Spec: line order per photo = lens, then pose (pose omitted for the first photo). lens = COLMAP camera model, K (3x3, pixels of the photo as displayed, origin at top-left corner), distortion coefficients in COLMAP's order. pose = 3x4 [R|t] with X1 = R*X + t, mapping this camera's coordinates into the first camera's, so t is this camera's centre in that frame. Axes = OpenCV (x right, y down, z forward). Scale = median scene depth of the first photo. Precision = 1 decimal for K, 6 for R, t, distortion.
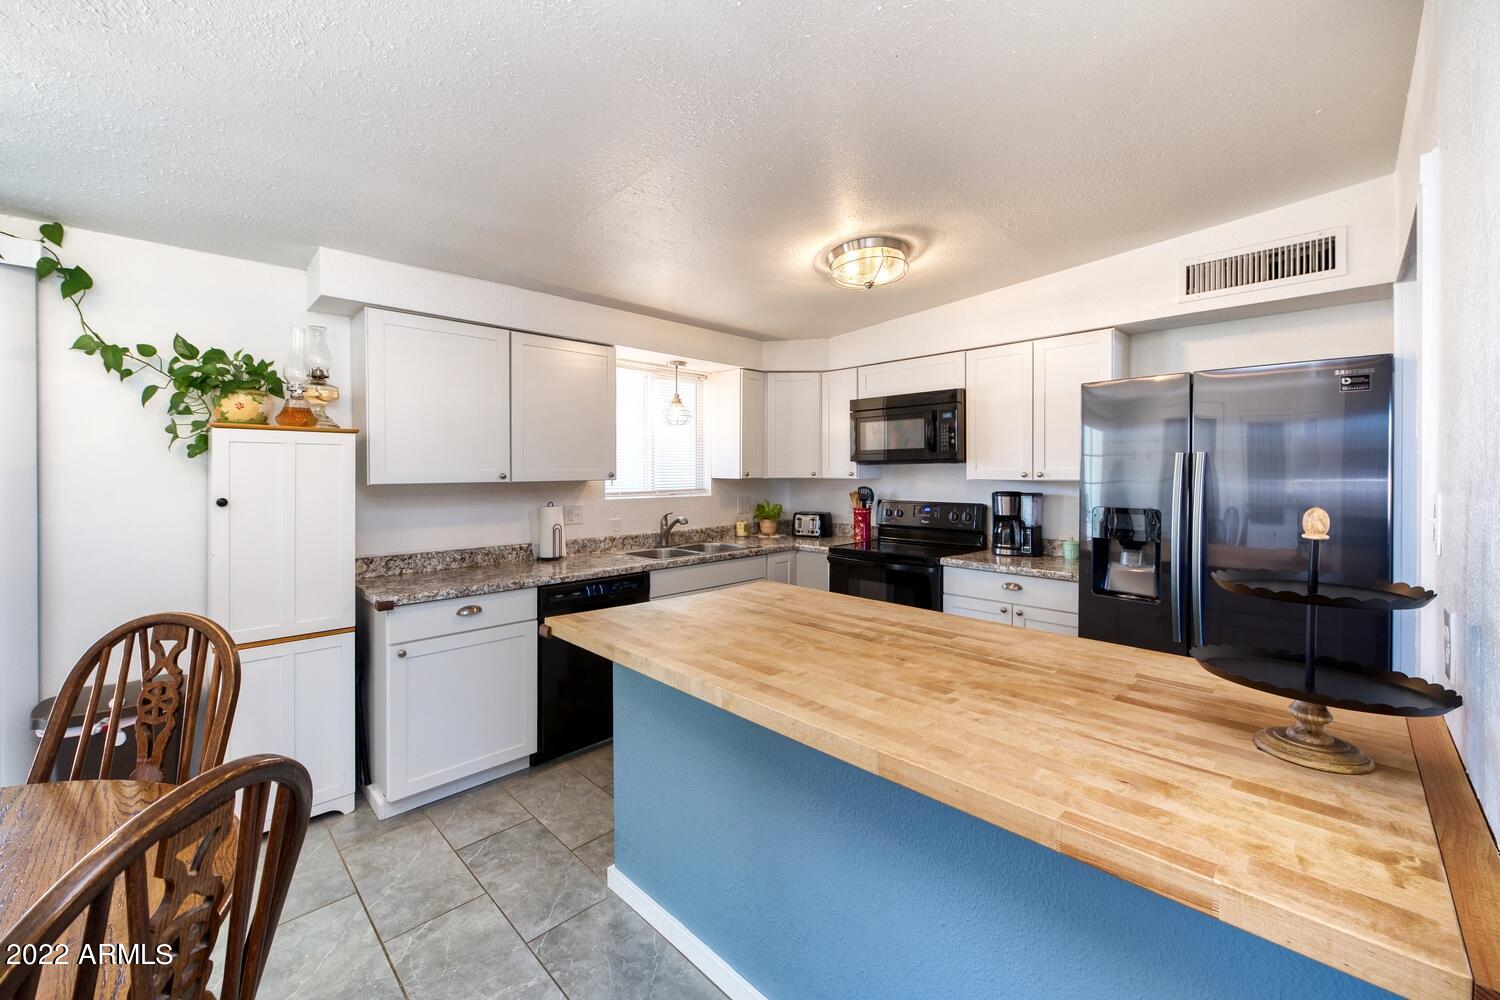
lens RADIAL K [[589.8, 0, 750.3], [0, 589.8, 473.5], [0, 0, 1]] dist [0.000501, 0.000178]
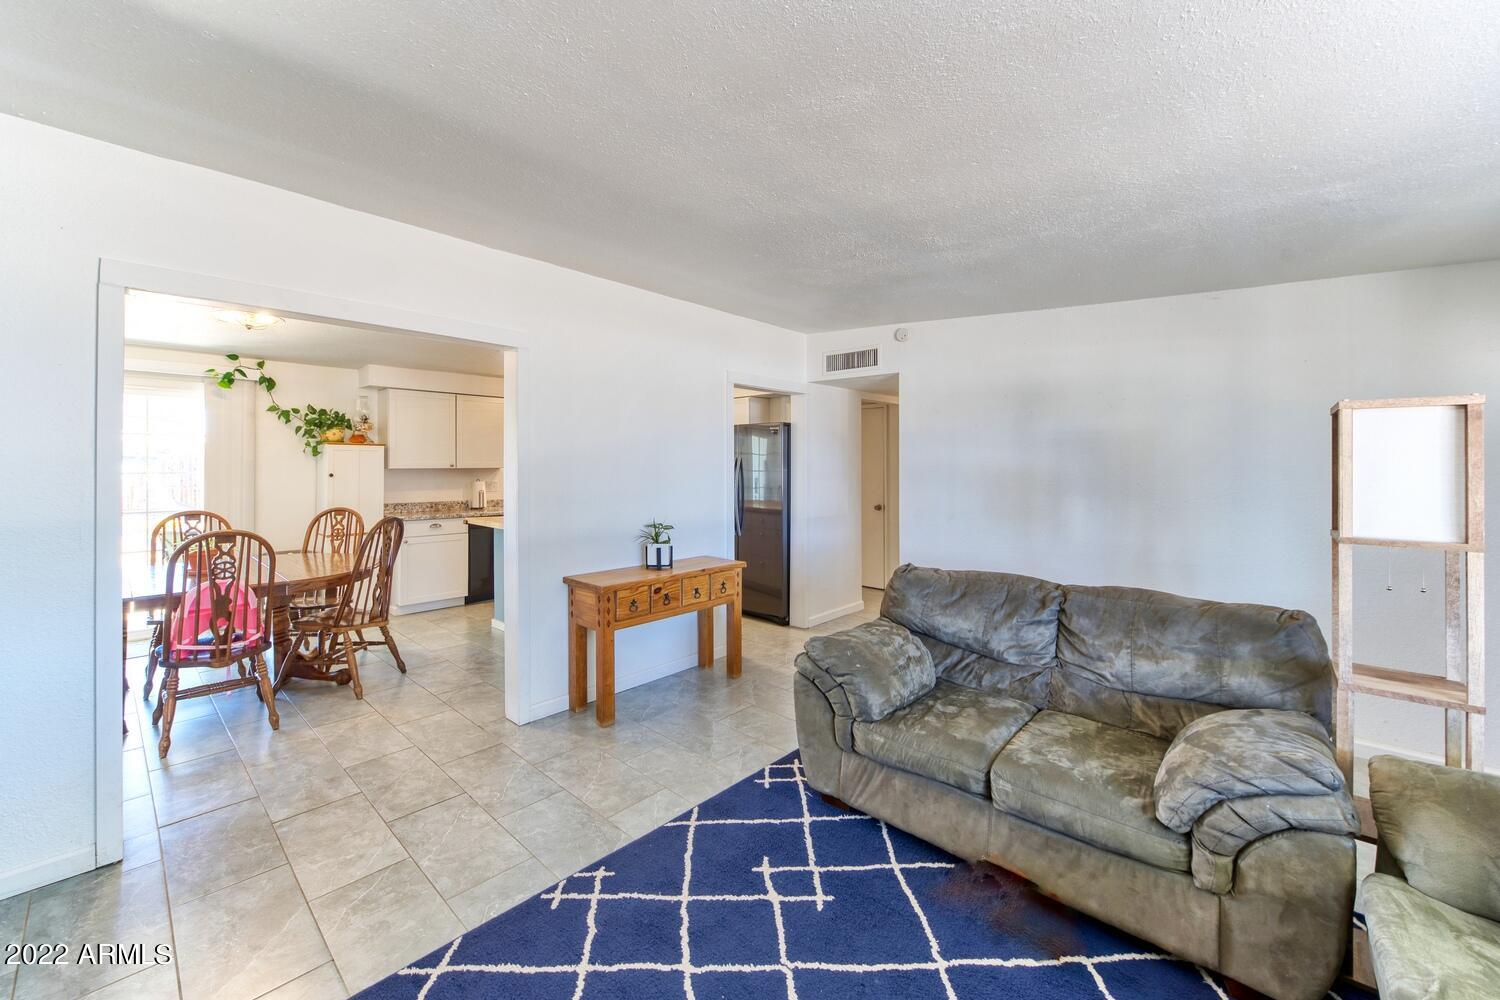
lens RADIAL K [[612.8, 0, 751.7], [0, 612.8, 461.1], [0, 0, 1]] dist [0.022756, 0.000095]
pose [[0.998953, 0.005215, 0.045445, 0.655514], [-0.004552, 0.999882, -0.014661, 0.018988], [-0.045516, 0.014439, 0.998859, -1.490018]]
